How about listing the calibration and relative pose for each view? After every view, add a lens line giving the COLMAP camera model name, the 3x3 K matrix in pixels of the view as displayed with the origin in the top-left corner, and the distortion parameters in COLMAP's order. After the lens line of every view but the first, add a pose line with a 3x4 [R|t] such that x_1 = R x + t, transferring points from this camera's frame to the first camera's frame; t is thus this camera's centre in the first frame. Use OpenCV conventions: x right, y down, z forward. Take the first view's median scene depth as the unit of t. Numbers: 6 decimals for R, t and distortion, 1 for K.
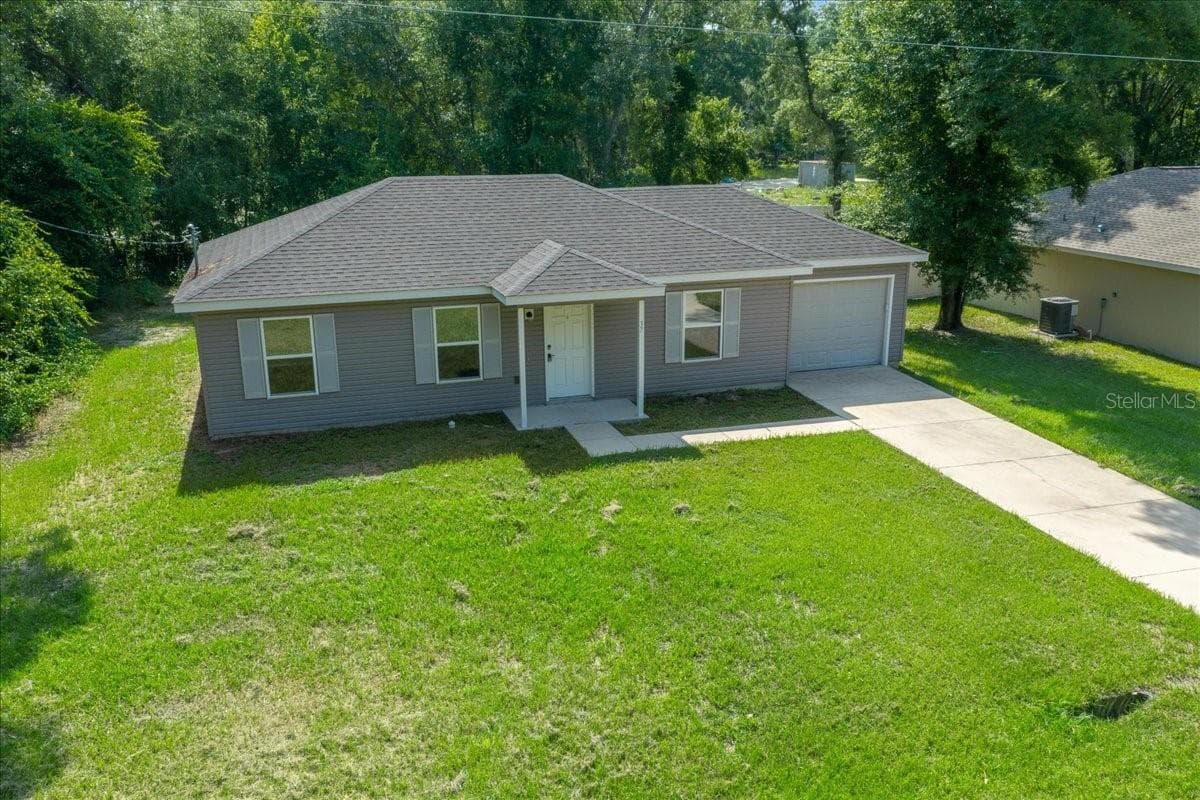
lens RADIAL K [[1005.2, 0, 600.0], [0, 1005.2, 400.0], [0, 0, 1]] dist [0.012762, 0.000963]
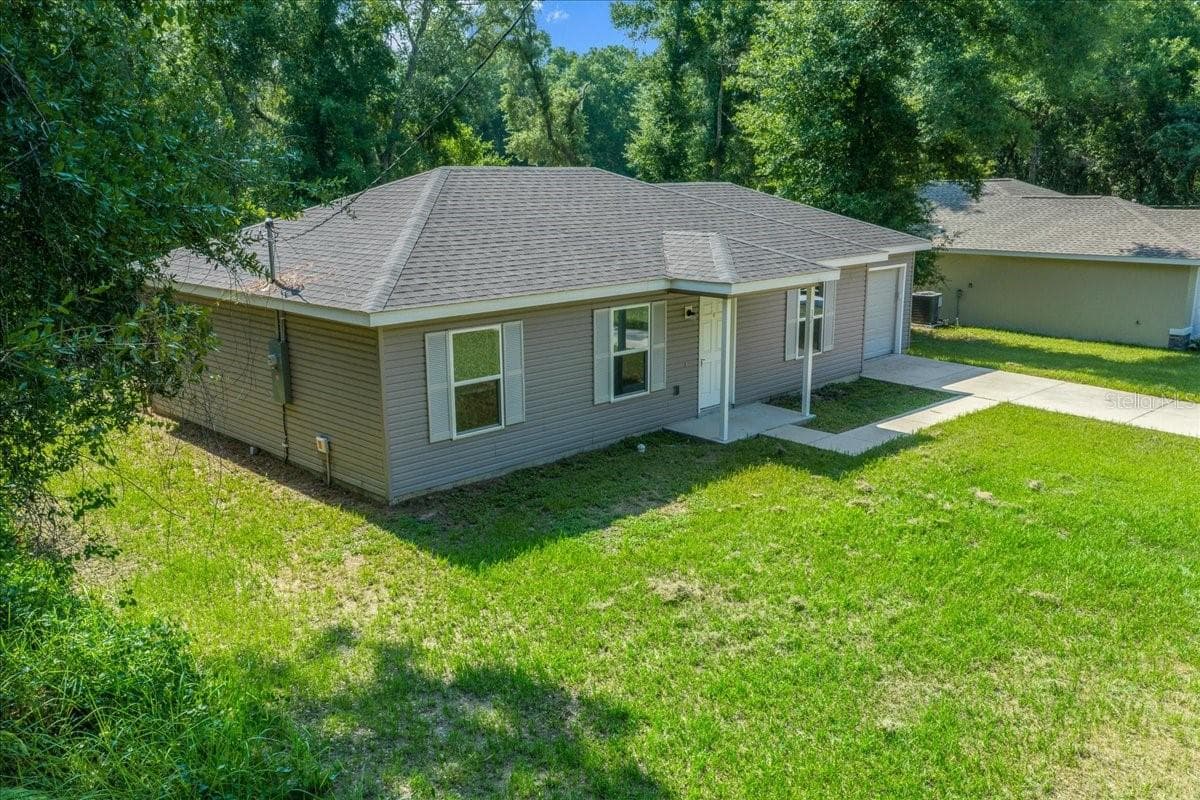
lens RADIAL K [[1005.2, 0, 600.0], [0, 1005.2, 400.0], [0, 0, 1]] dist [0.012762, 0.000963]
pose [[0.891275, -0.100365, 0.442218, -0.550738], [0.126721, 0.991473, -0.030377, 0.006026], [-0.435398, 0.083113, 0.896393, 0.275972]]
